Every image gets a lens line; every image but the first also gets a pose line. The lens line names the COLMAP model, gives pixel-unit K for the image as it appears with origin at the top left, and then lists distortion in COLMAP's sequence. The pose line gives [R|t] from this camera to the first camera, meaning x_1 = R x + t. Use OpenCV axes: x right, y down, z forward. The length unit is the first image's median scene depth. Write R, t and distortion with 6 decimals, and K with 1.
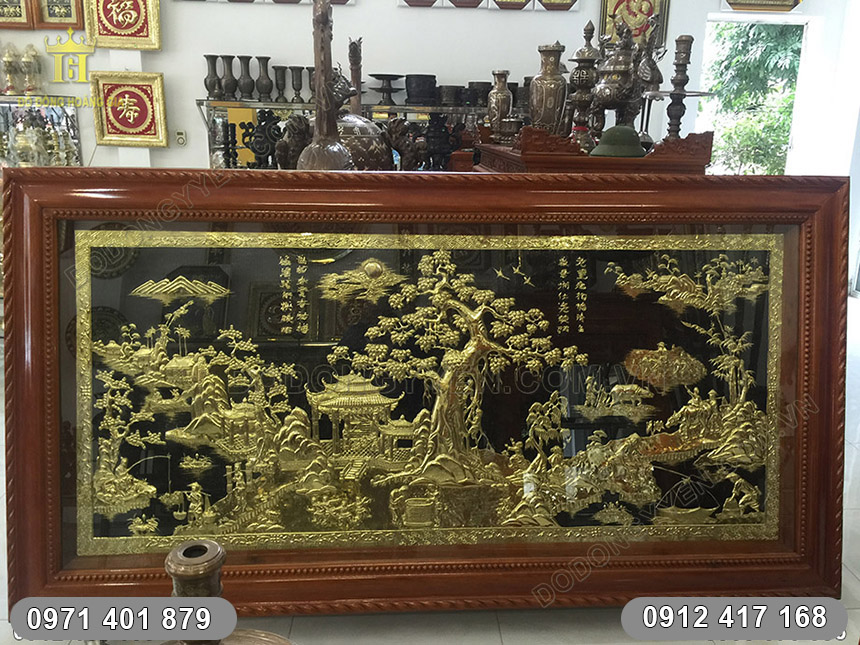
lens RADIAL K [[732.2, 0, 442.5], [0, 732.2, 331.3], [0, 0, 1]] dist [0.085385, -0.121878]
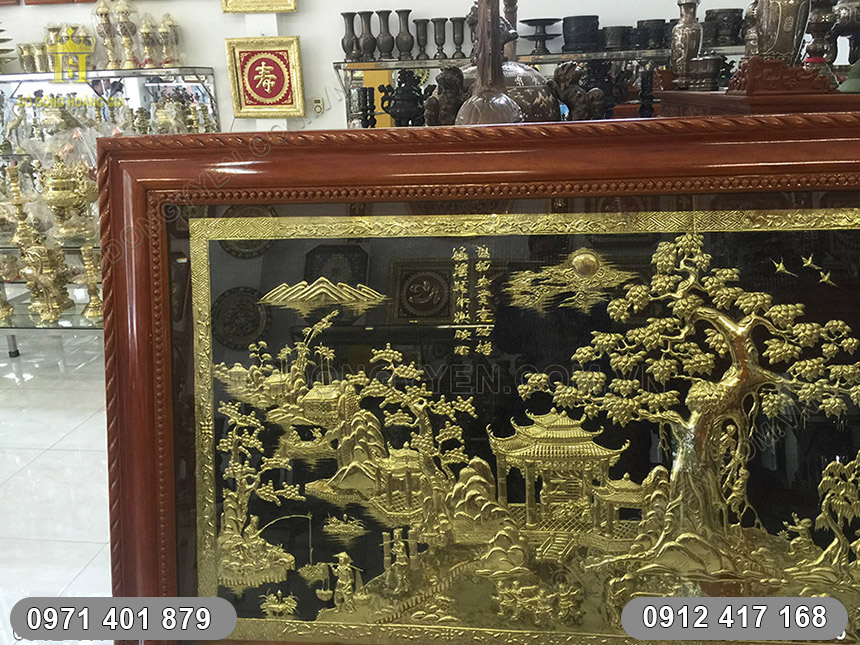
lens RADIAL K [[732.2, 0, 442.5], [0, 732.2, 331.3], [0, 0, 1]] dist [0.085385, -0.121878]
pose [[0.984823, 0.003917, -0.173515, -0.105086], [0.003872, 0.999001, 0.044529, -0.051745], [0.173516, -0.044525, 0.983824, 0.287790]]
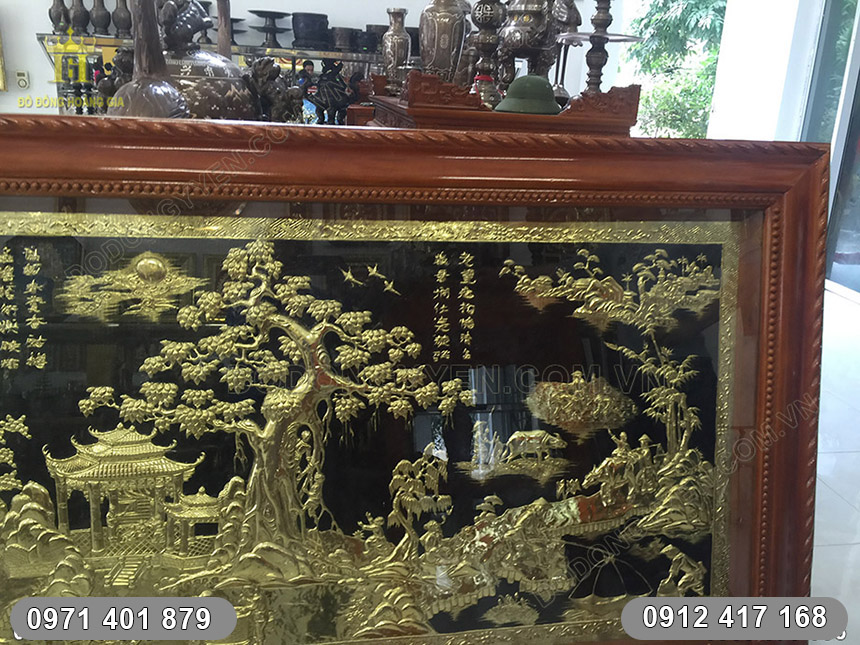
lens RADIAL K [[726.8, 0, 447.9], [0, 726.8, 321.5], [0, 0, 1]] dist [0.084594, -0.103697]
pose [[0.993773, -0.005431, 0.111288, 0.094099], [0.000819, 0.999140, 0.041445, -0.064078], [-0.111418, -0.041096, 0.992924, 0.314744]]
